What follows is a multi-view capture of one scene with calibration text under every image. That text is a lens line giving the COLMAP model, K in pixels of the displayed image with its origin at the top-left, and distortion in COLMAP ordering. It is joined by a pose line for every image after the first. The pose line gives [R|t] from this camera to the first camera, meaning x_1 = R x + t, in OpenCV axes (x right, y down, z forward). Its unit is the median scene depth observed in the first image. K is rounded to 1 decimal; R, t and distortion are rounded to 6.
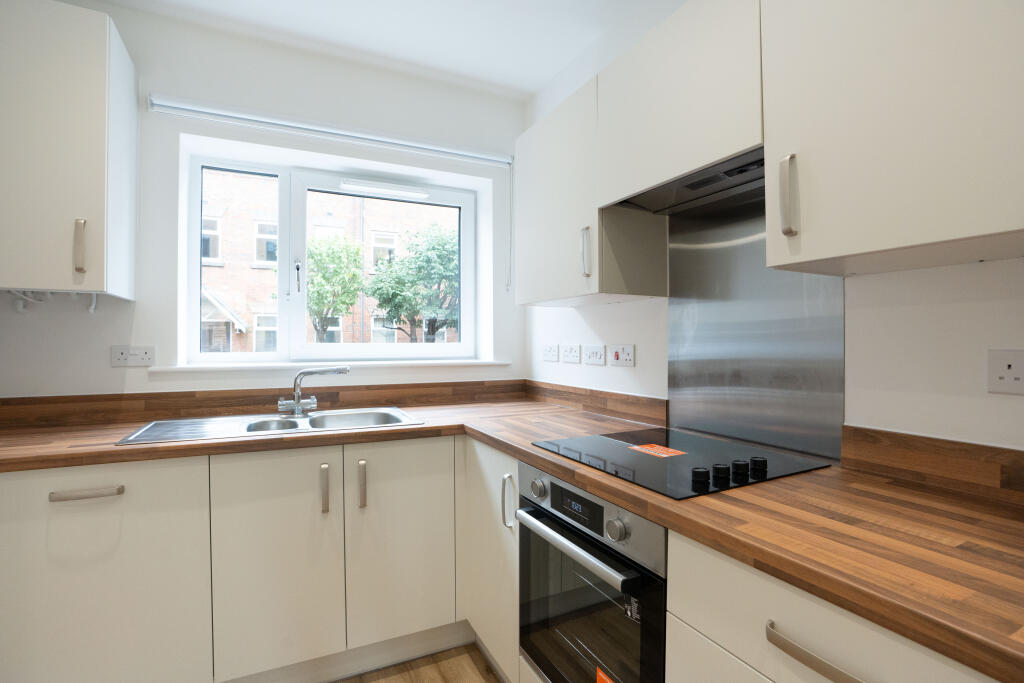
lens RADIAL K [[490.1, 0, 512.0], [0, 490.1, 341.5], [0, 0, 1]] dist [-0.037125, 0.000772]
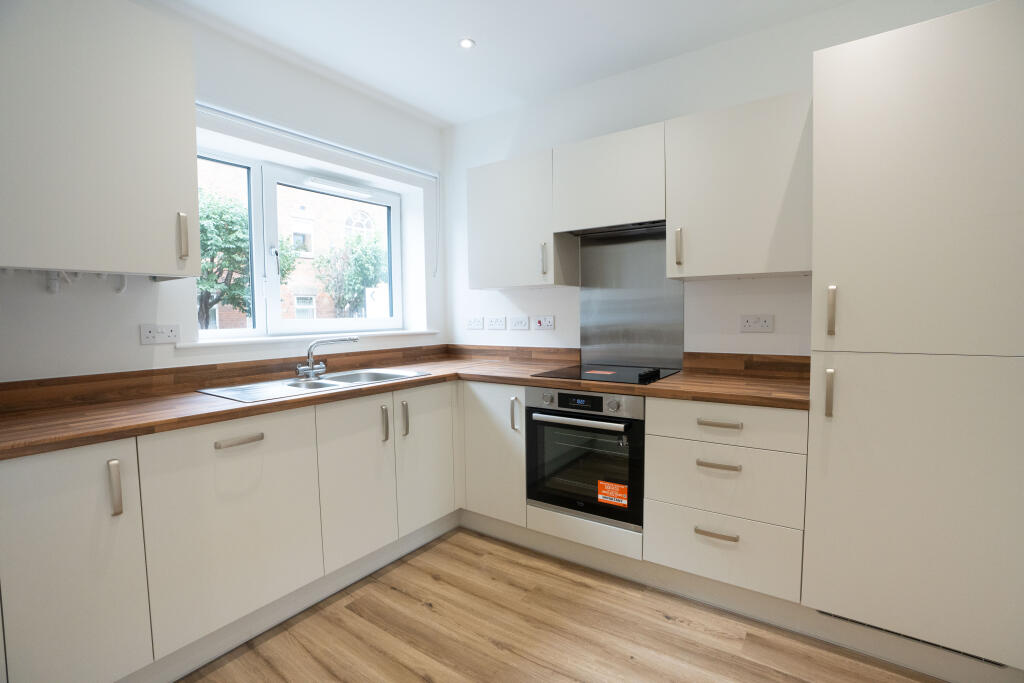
lens RADIAL K [[478.9, 0, 512.0], [0, 478.9, 341.5], [0, 0, 1]] dist [-0.062038, 0.027711]
pose [[0.877553, -0.039843, 0.477821, -0.579002], [0.014694, 0.998308, 0.056258, 0.000488], [-0.479254, -0.042349, 0.876654, -0.281020]]
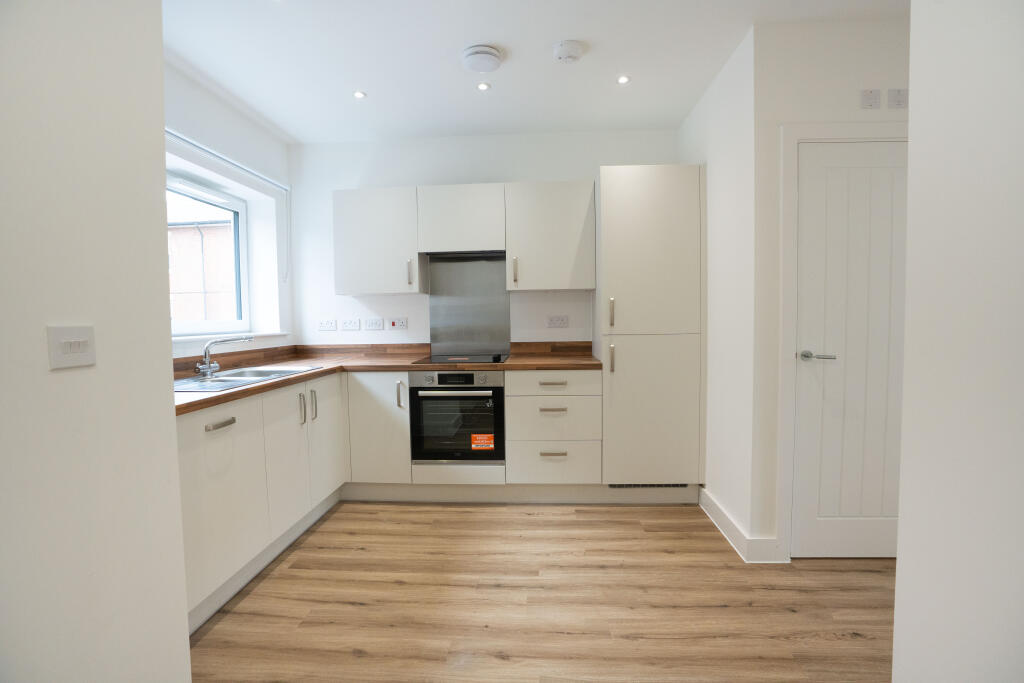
lens RADIAL K [[490.1, 0, 512.0], [0, 490.1, 341.5], [0, 0, 1]] dist [-0.037125, 0.000772]
pose [[0.497512, -0.050767, 0.865970, -1.167292], [0.017306, 0.998668, 0.048604, 0.013218], [-0.867284, -0.009195, 0.497728, -0.319363]]
